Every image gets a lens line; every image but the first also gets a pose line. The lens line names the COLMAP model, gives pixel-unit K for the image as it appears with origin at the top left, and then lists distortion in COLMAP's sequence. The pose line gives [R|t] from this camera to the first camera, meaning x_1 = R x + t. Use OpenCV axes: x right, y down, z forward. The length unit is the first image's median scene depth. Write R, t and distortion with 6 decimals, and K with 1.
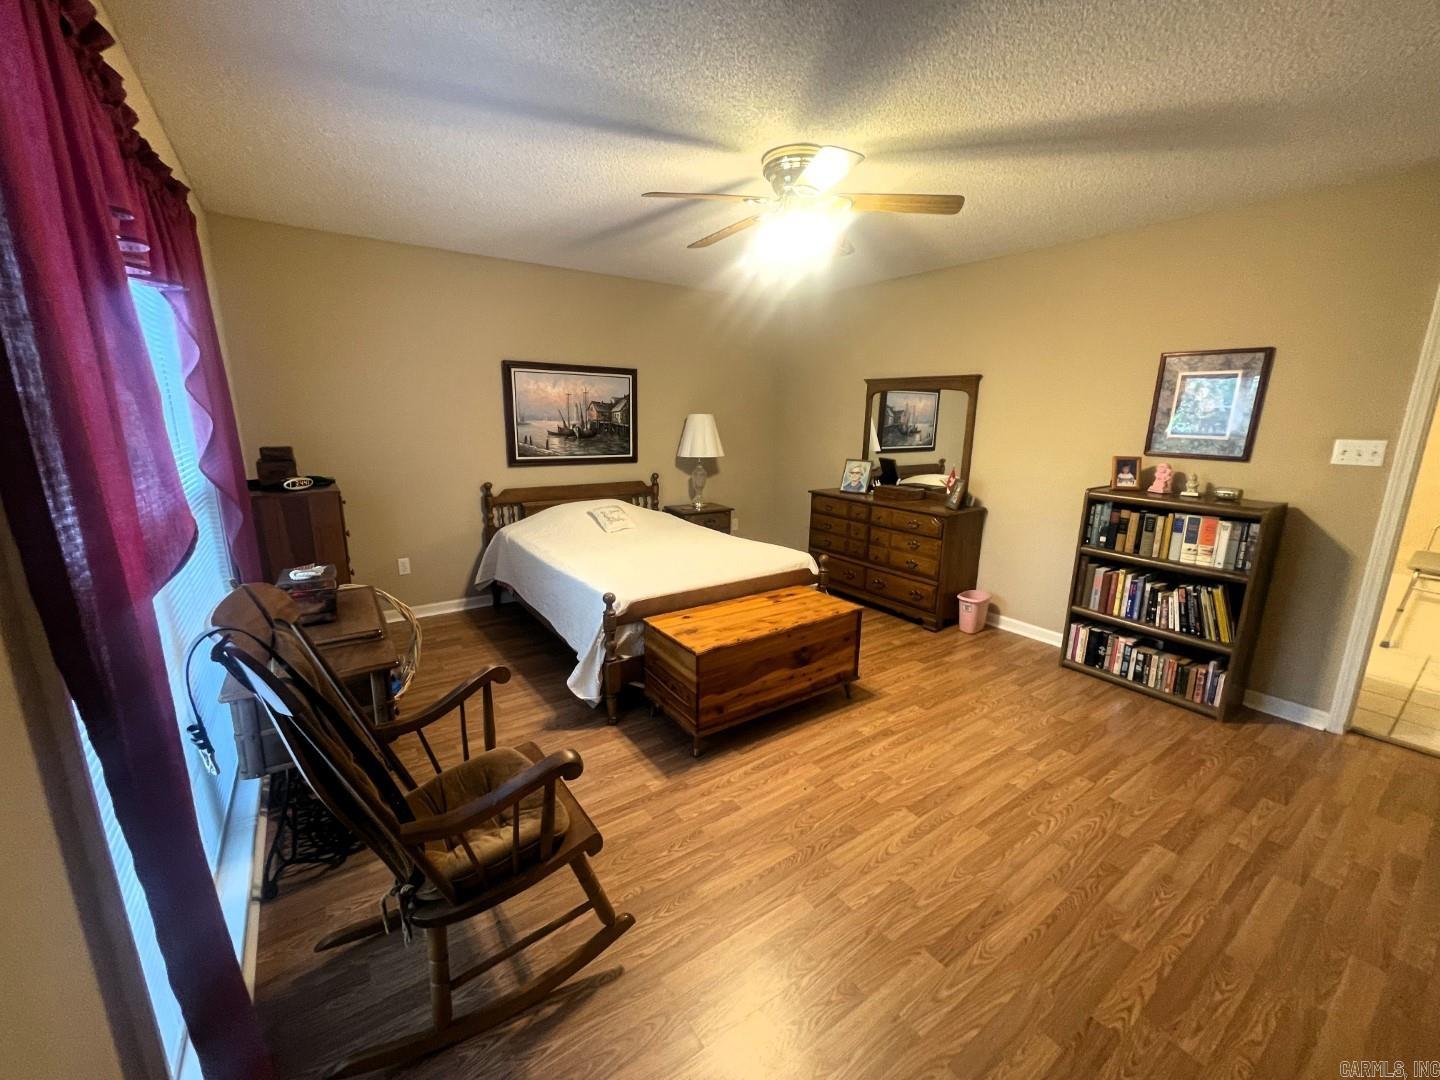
lens RADIAL K [[581.5, 0, 712.7], [0, 581.5, 541.1], [0, 0, 1]] dist [-0.001075, -0.000030]
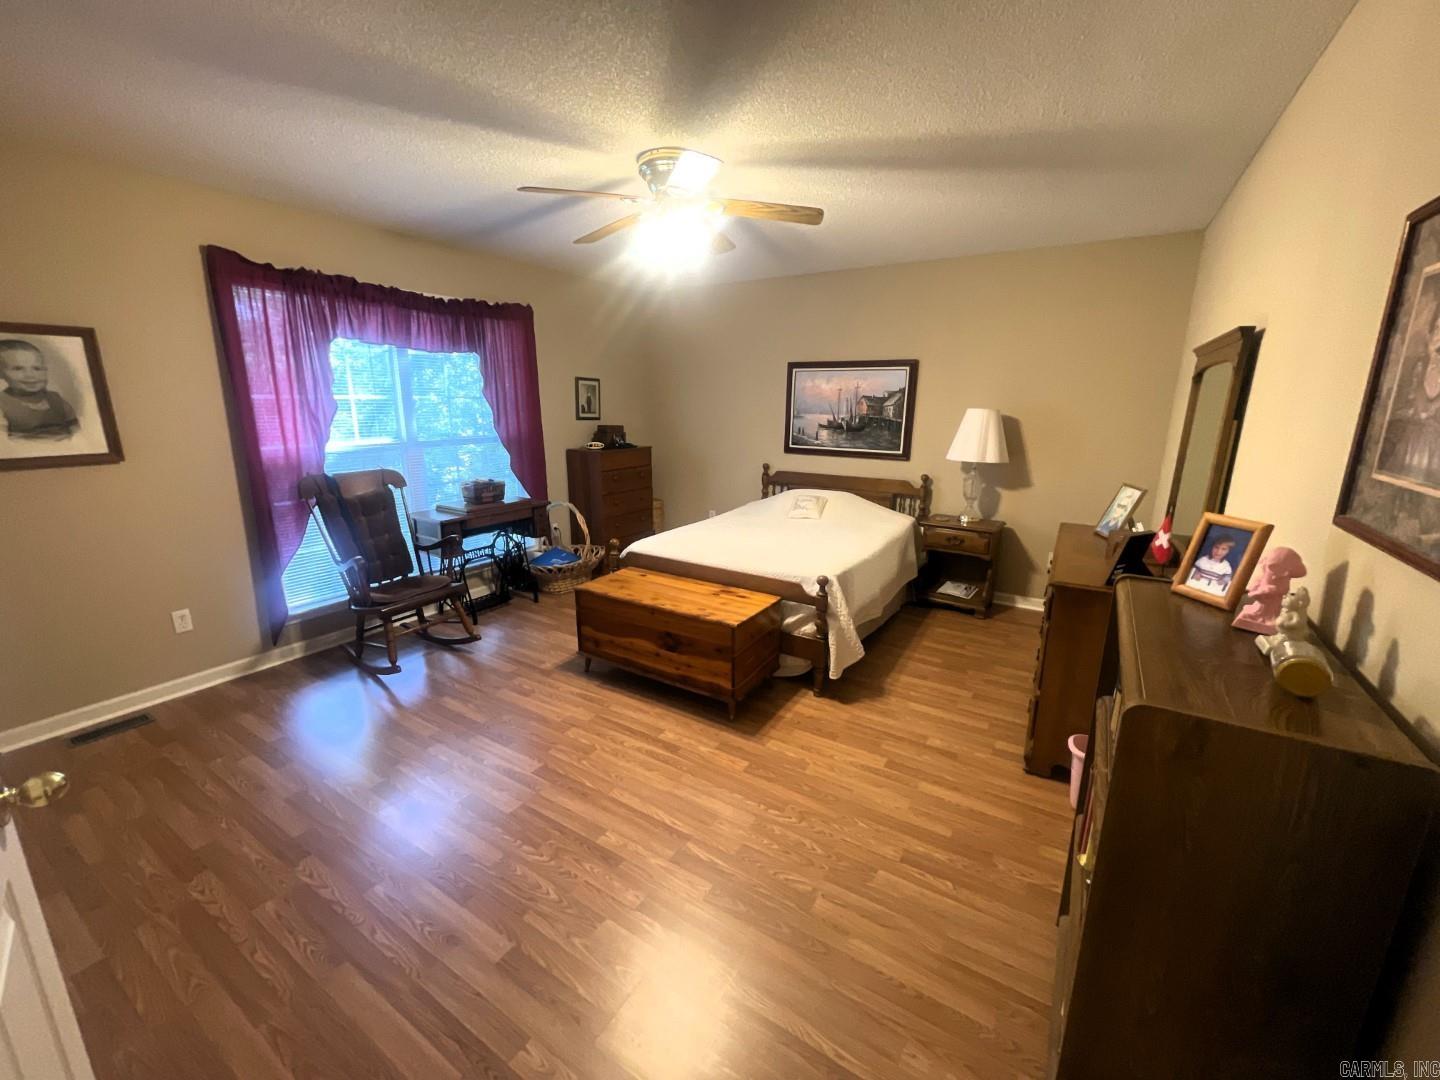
lens RADIAL K [[581.5, 0, 715.6], [0, 581.5, 543.0], [0, 0, 1]] dist [-0.001075, -0.000030]
pose [[0.384232, 0.209563, -0.899138, 0.702218], [-0.202428, 0.969322, 0.139416, -0.085821], [0.900771, 0.128443, 0.414866, 0.405320]]
